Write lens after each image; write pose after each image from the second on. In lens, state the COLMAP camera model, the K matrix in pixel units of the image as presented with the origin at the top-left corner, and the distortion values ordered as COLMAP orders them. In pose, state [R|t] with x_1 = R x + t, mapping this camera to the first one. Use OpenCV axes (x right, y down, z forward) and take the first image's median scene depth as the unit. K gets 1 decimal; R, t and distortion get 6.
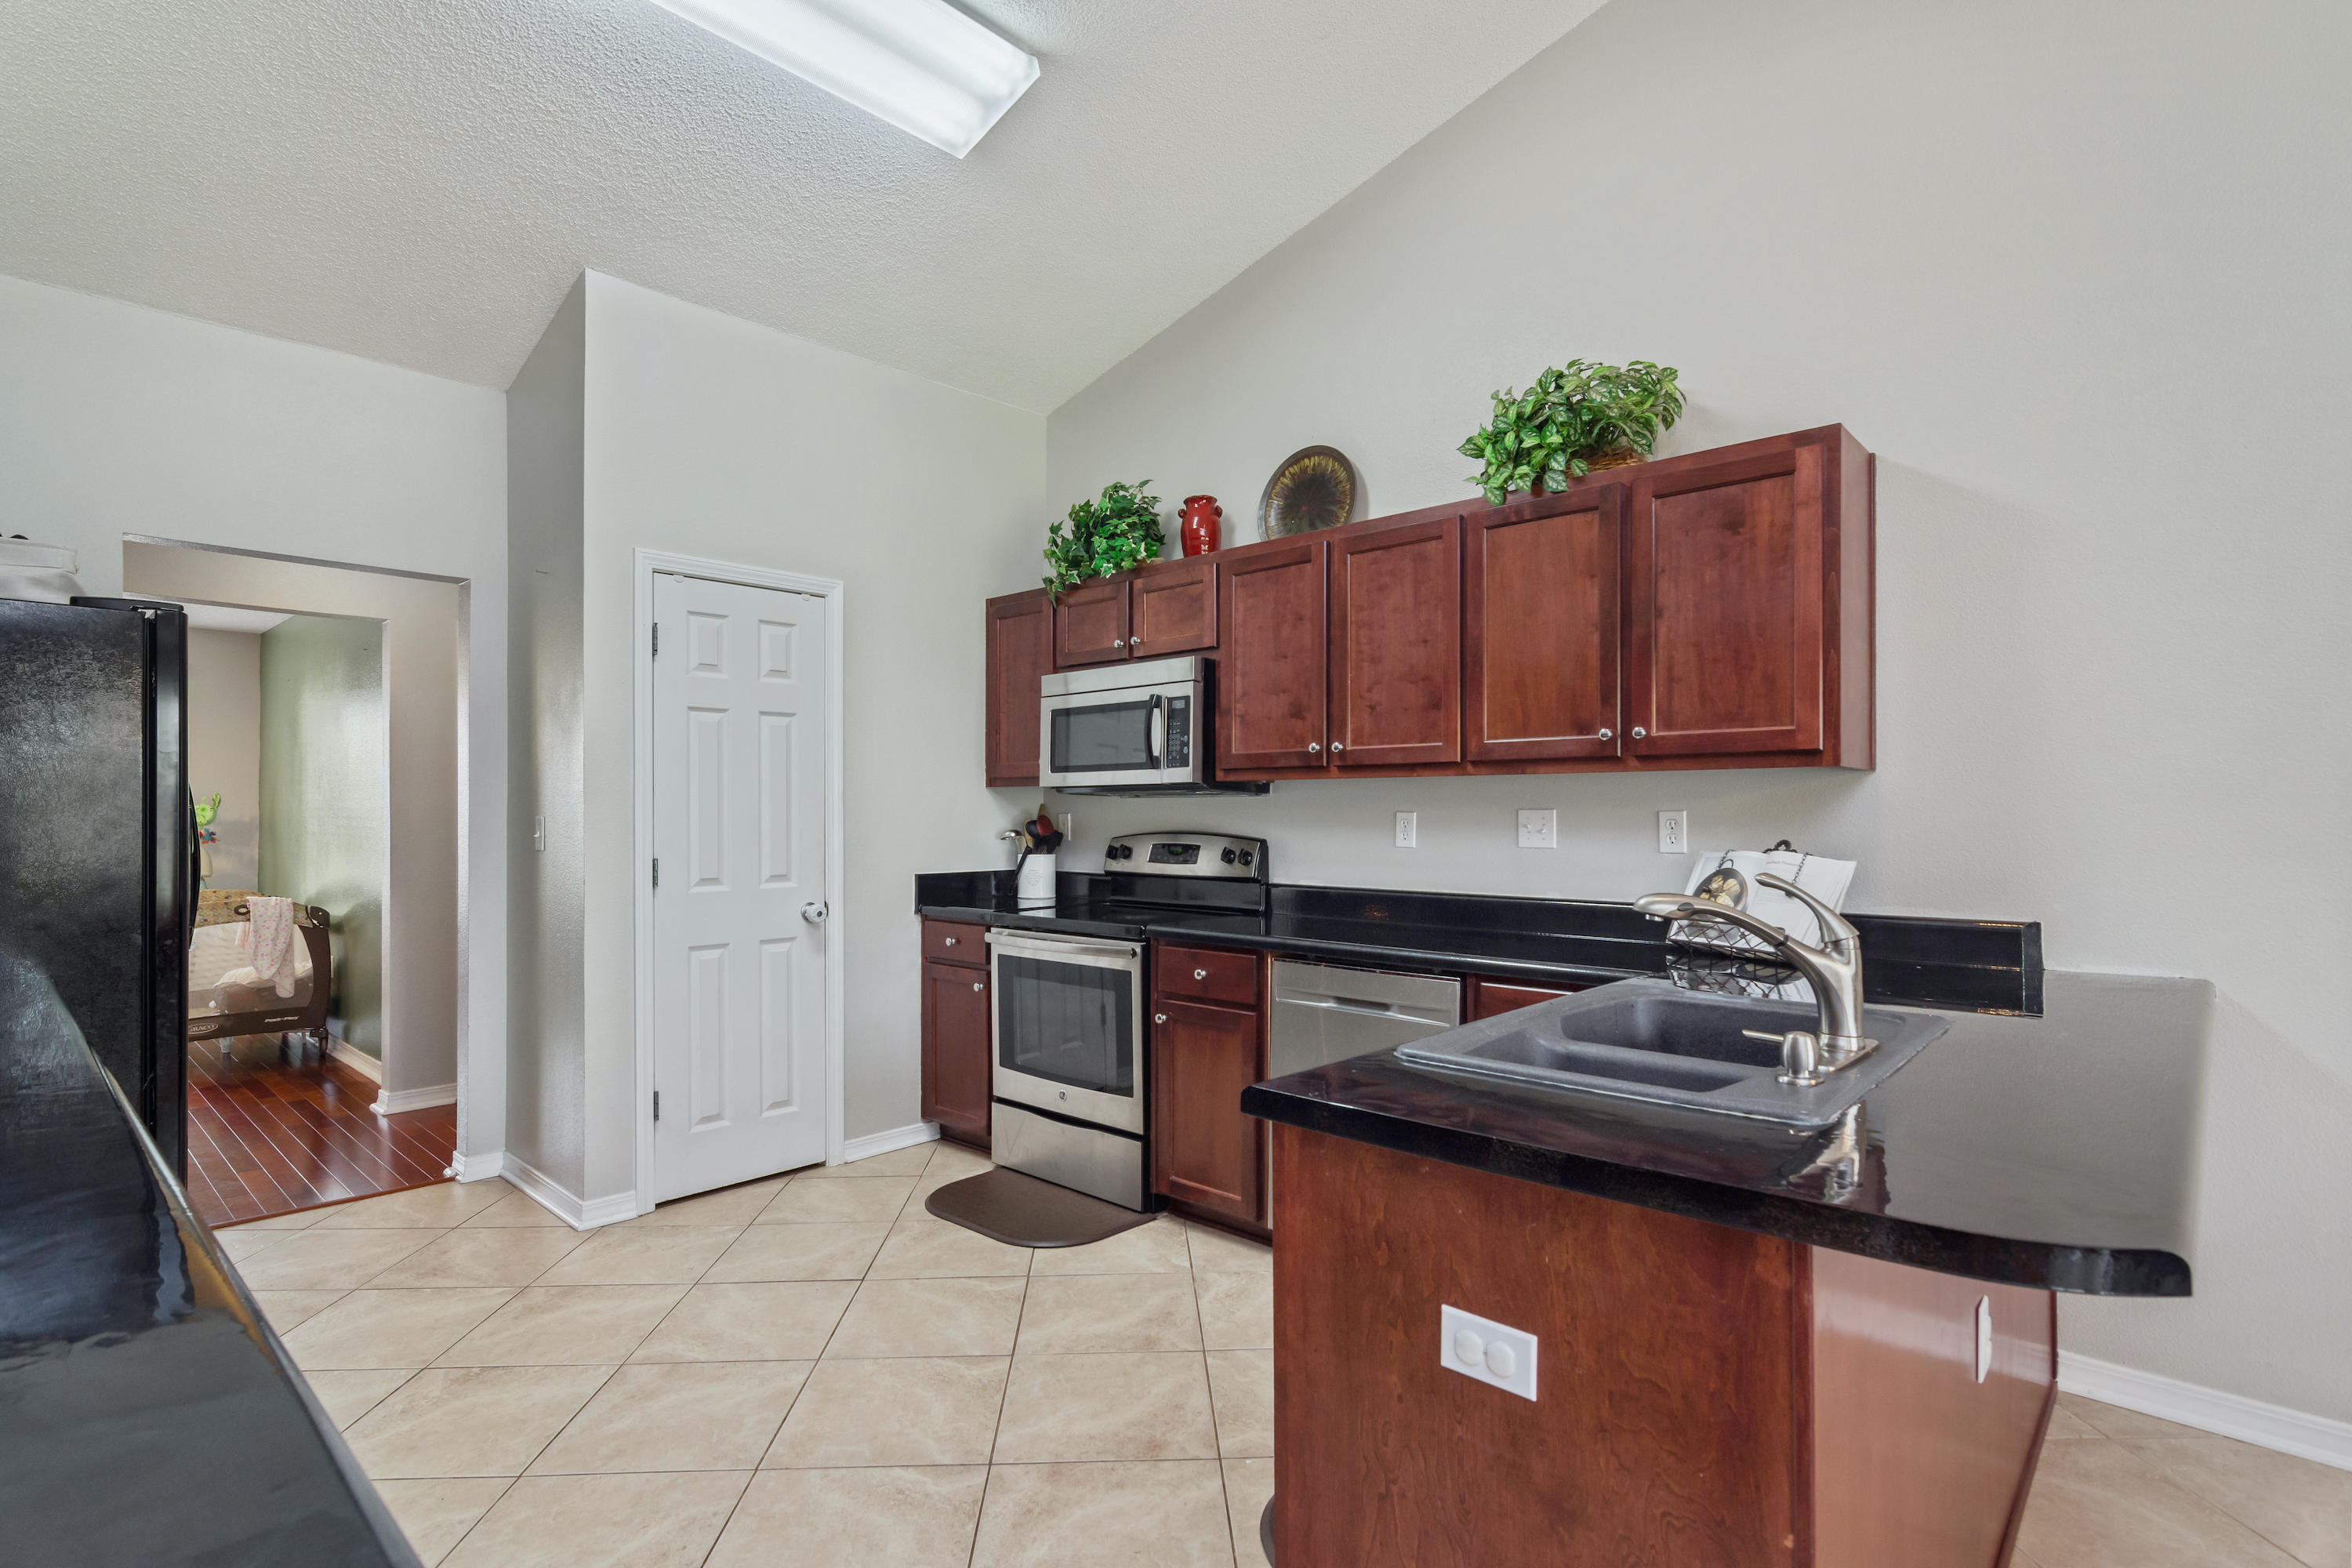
lens RADIAL K [[1133.6, 0, 1171.7], [0, 1133.6, 809.1], [0, 0, 1]] dist [-0.002438, 0.001094]
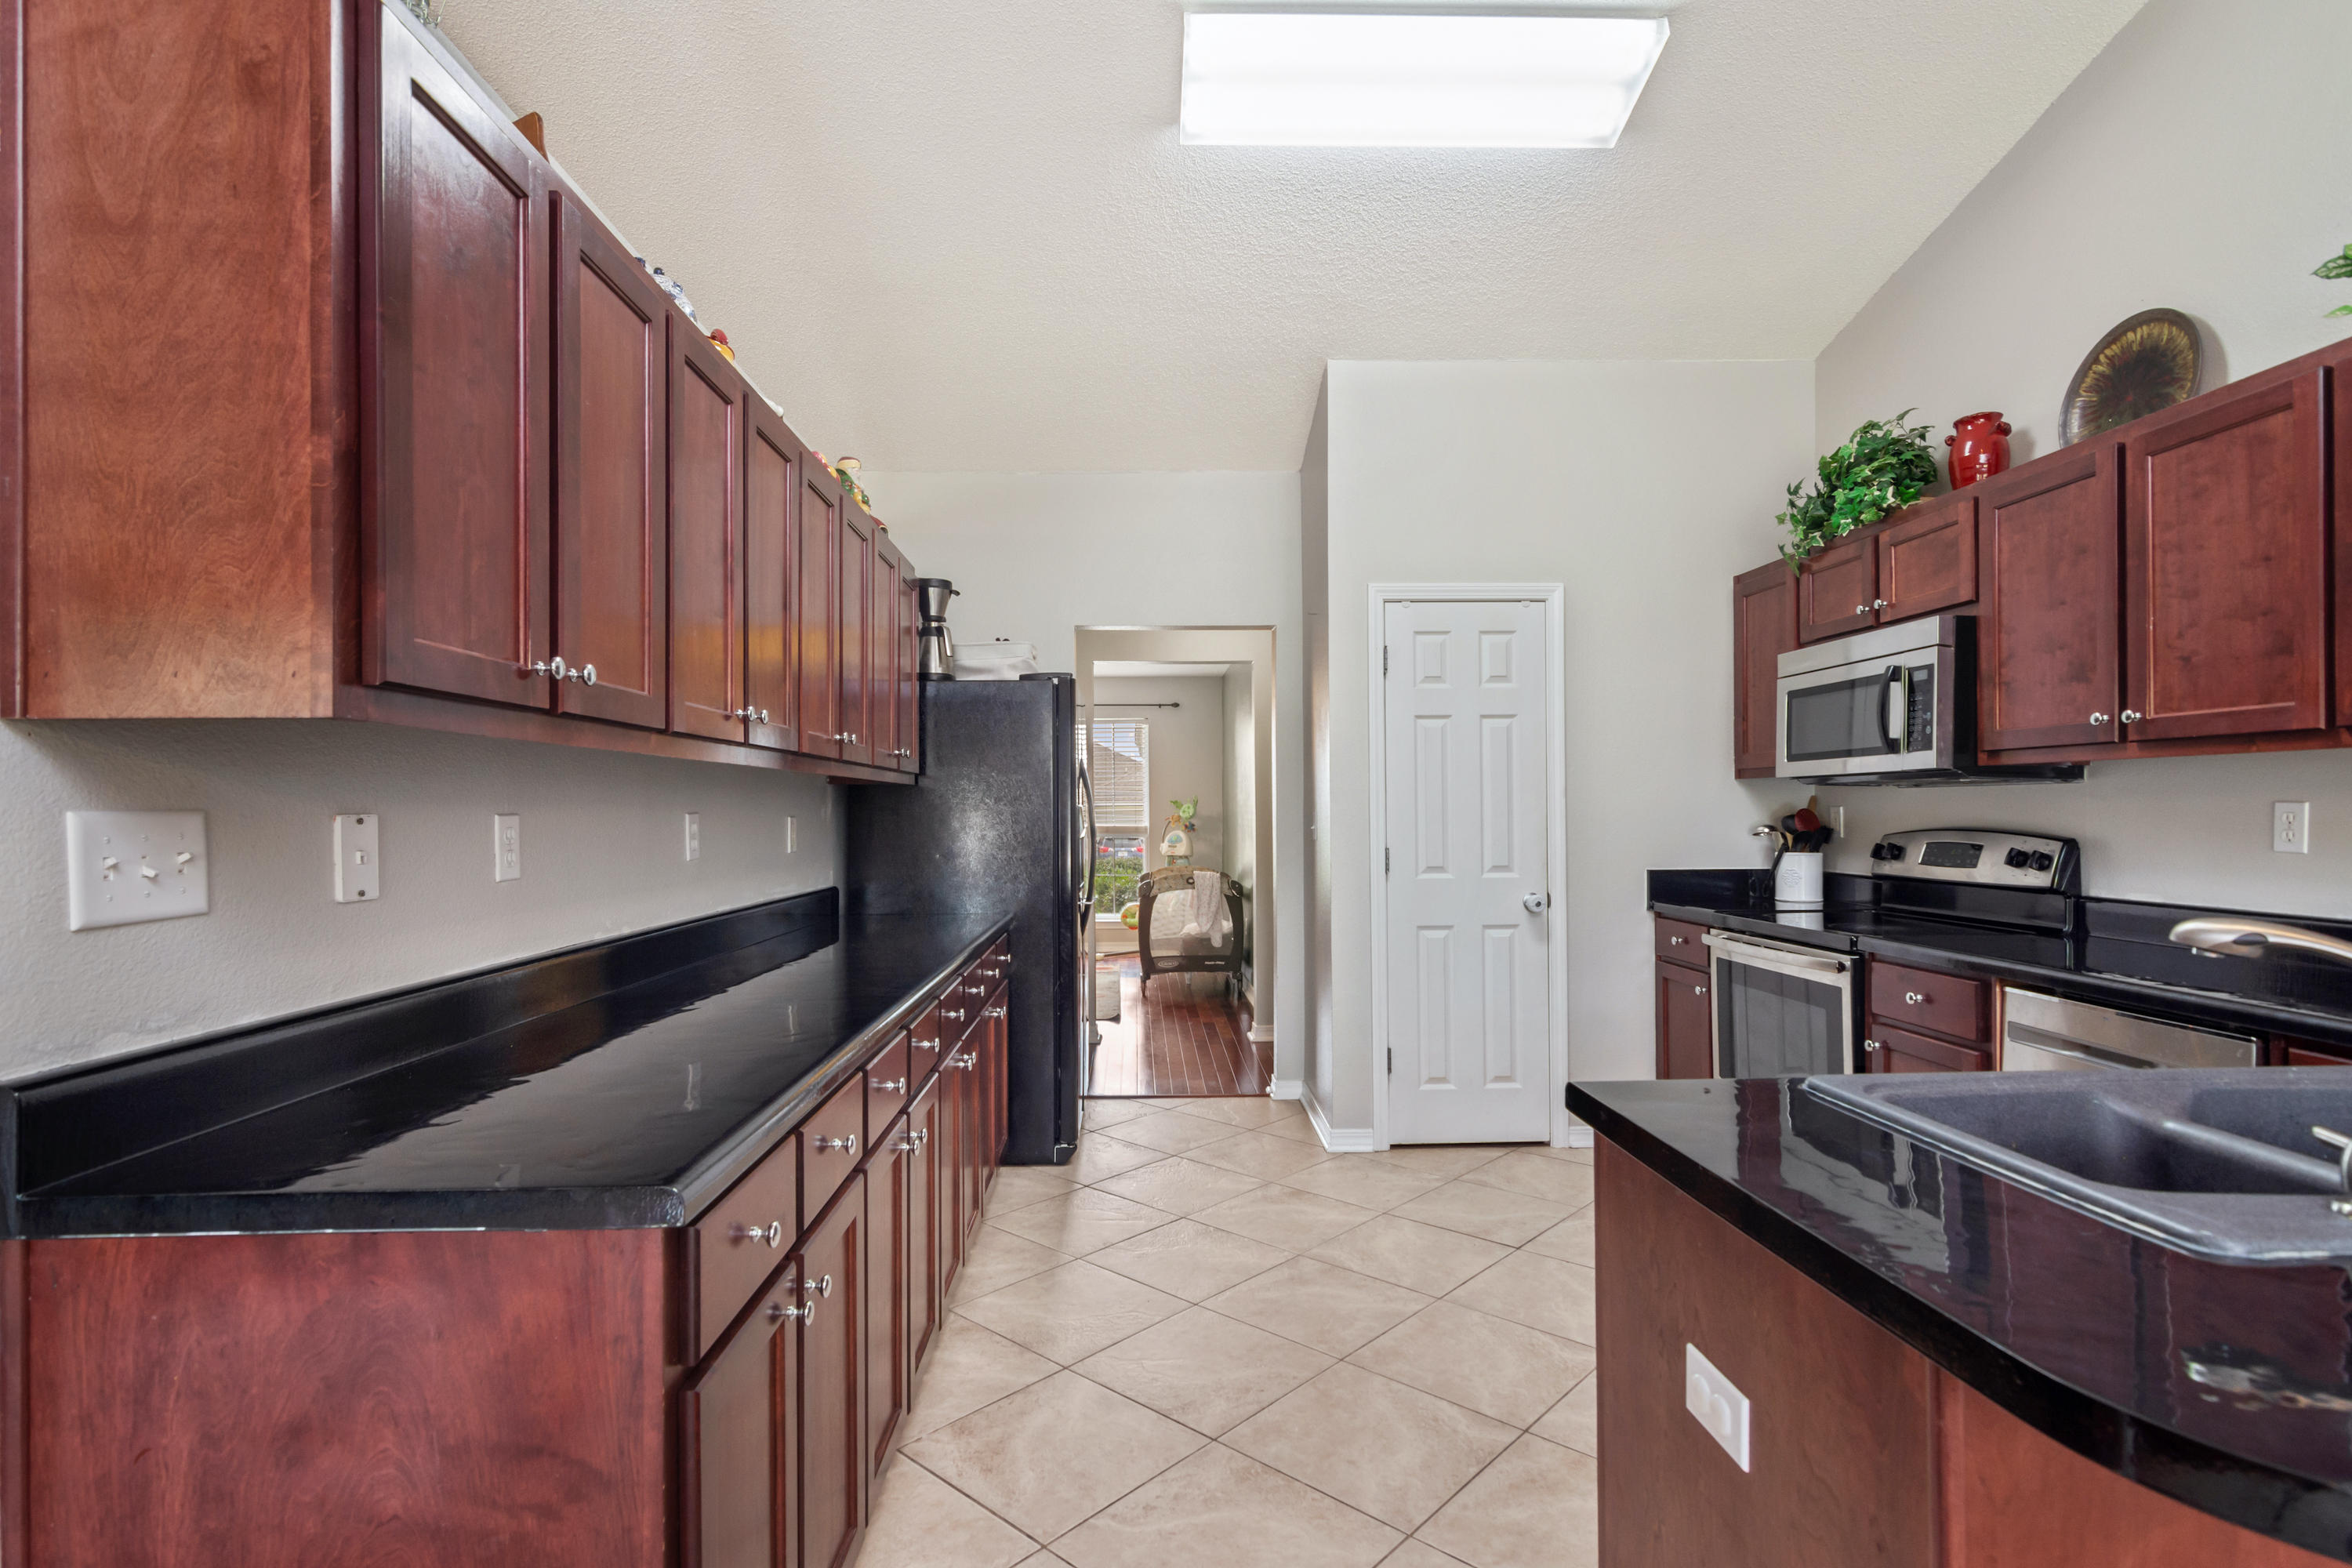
lens RADIAL K [[1133.6, 0, 1171.7], [0, 1133.6, 809.1], [0, 0, 1]] dist [-0.002438, 0.001094]
pose [[0.705925, -0.004982, -0.708269, 0.197814], [0.008563, 0.999962, 0.001501, -0.000007], [0.708235, -0.007124, 0.705941, 0.019494]]
